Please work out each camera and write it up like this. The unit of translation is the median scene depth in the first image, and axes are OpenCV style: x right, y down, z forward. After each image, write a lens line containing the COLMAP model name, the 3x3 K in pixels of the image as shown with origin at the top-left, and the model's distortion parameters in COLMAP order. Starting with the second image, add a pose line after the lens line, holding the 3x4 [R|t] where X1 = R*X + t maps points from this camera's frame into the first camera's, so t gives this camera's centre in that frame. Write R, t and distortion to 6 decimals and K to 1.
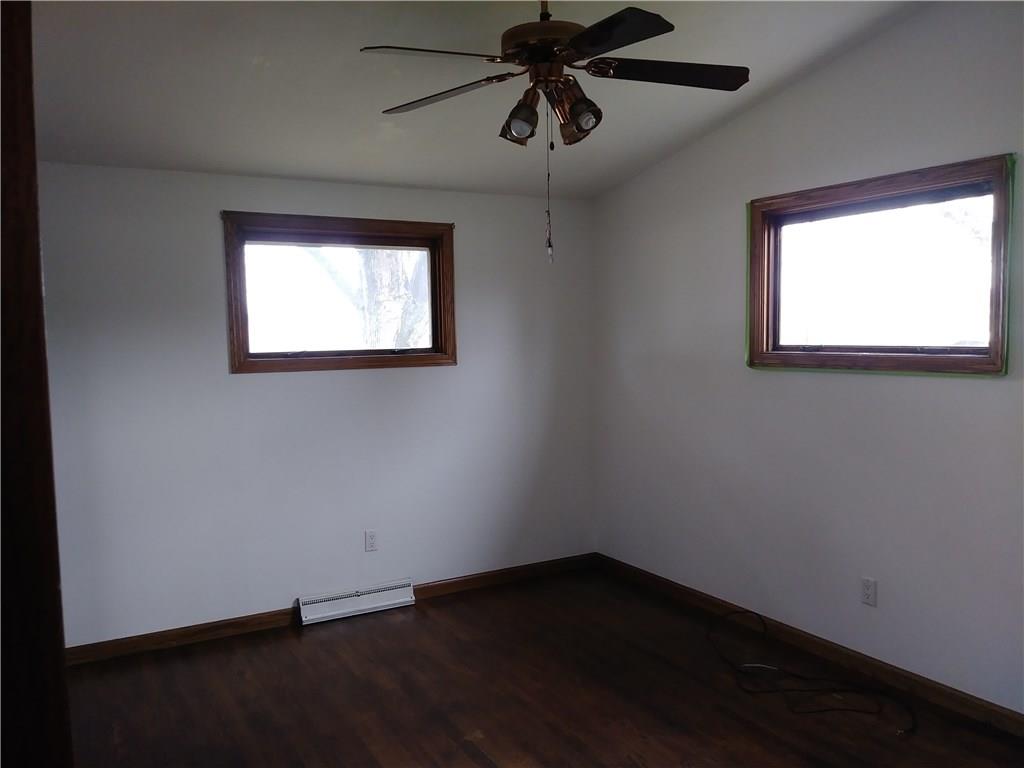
lens RADIAL K [[823.0, 0, 516.9], [0, 823.0, 383.9], [0, 0, 1]] dist [0.037671, -0.065556]
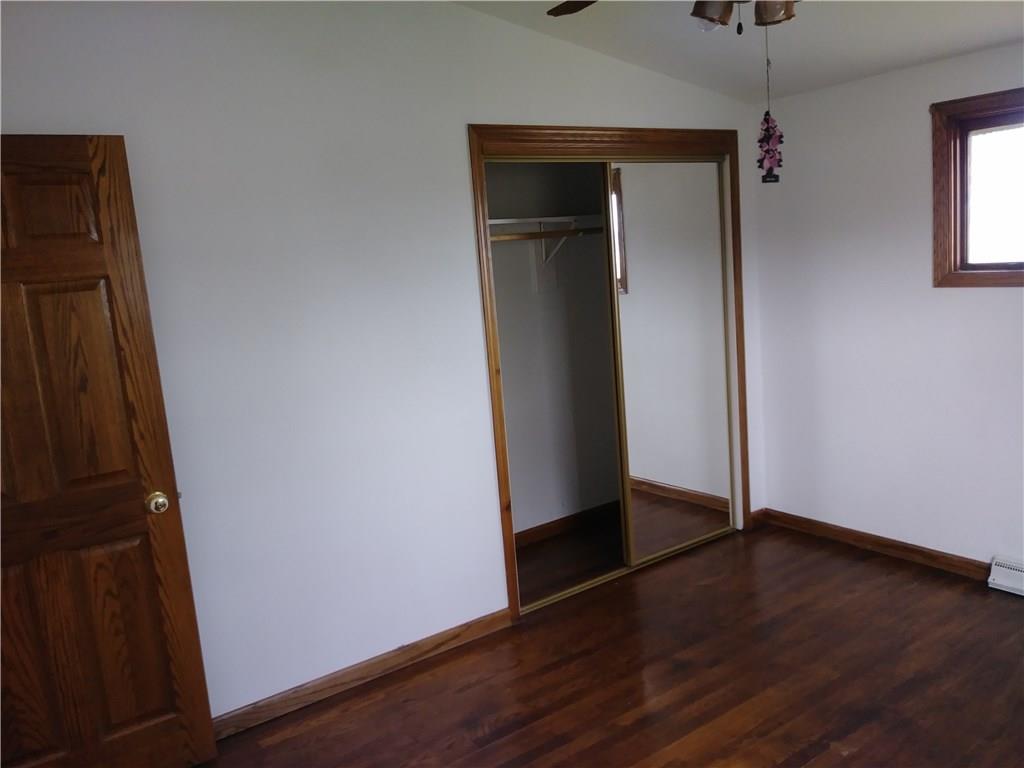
lens RADIAL K [[823.0, 0, 515.9], [0, 823.0, 383.6], [0, 0, 1]] dist [0.037671, -0.065556]
pose [[0.085851, 0.162267, -0.983005, 0.523892], [0.007351, 0.986518, 0.163489, -0.060214], [0.996281, -0.021262, 0.083501, 0.465036]]
